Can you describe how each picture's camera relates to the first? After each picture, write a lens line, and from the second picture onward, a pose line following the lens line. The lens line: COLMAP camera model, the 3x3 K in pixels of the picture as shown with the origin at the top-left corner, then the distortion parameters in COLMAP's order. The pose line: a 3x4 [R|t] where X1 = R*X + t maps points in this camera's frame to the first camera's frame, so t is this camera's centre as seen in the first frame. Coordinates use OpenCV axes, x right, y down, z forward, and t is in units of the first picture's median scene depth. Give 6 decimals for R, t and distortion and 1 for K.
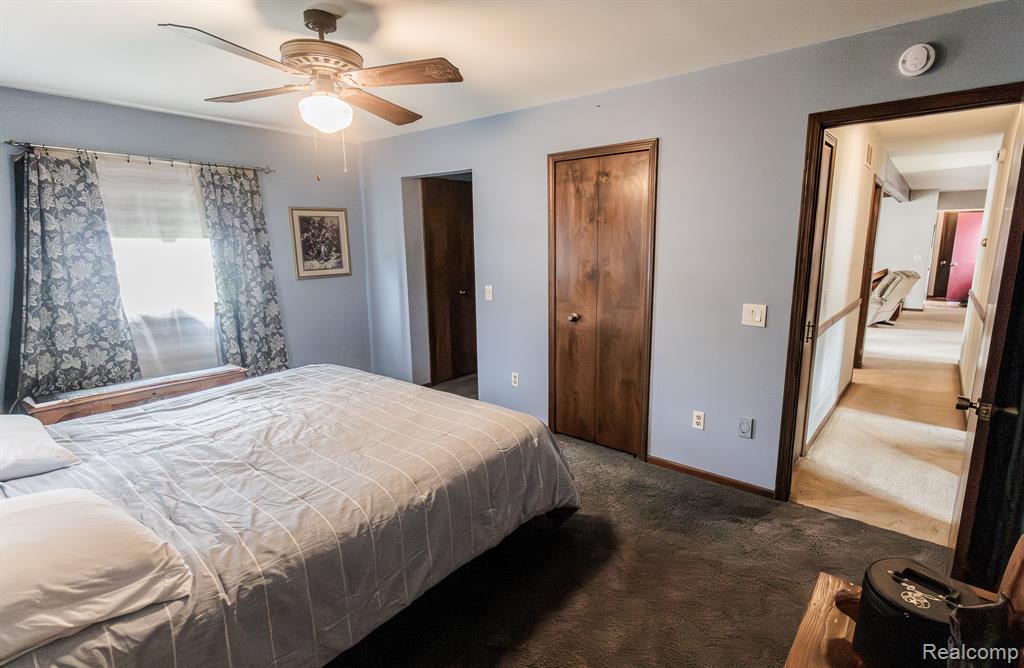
lens RADIAL K [[490.9, 0, 509.5], [0, 490.9, 331.1], [0, 0, 1]] dist [-0.001021, -0.000490]
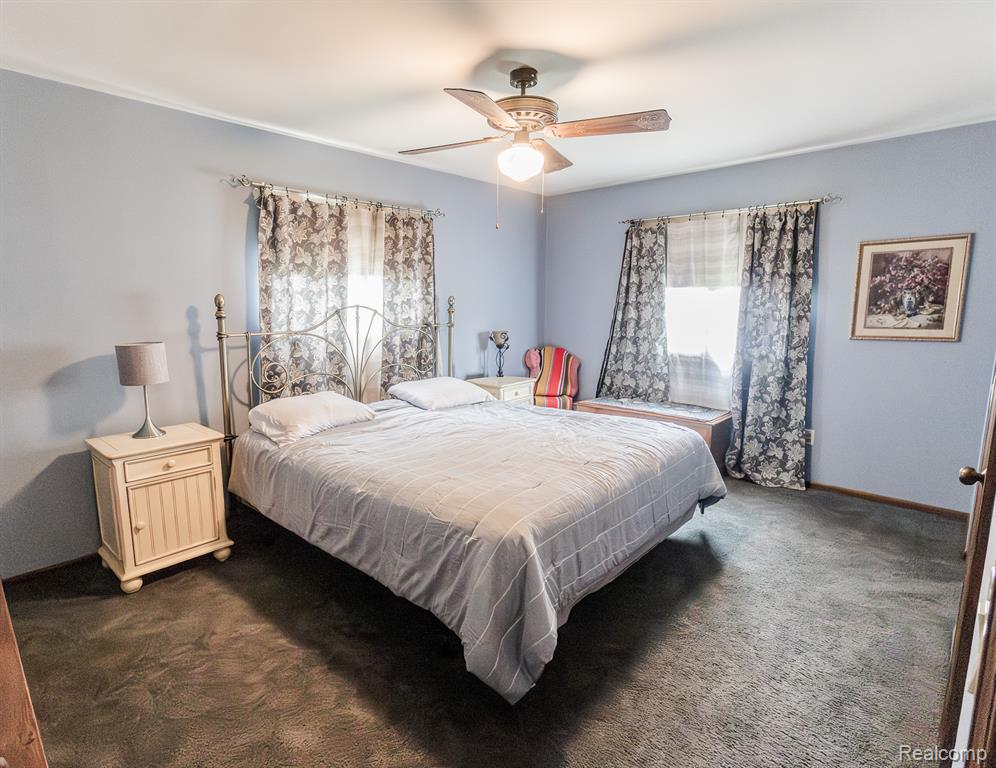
lens RADIAL K [[522.6, 0, 493.4], [0, 522.6, 390.0], [0, 0, 1]] dist [-0.000082, 0.000245]
pose [[-0.038530, 0.170148, -0.984665, 0.393711], [-0.180244, 0.968050, 0.174330, -0.071088], [0.982867, 0.184197, -0.006631, 0.487852]]
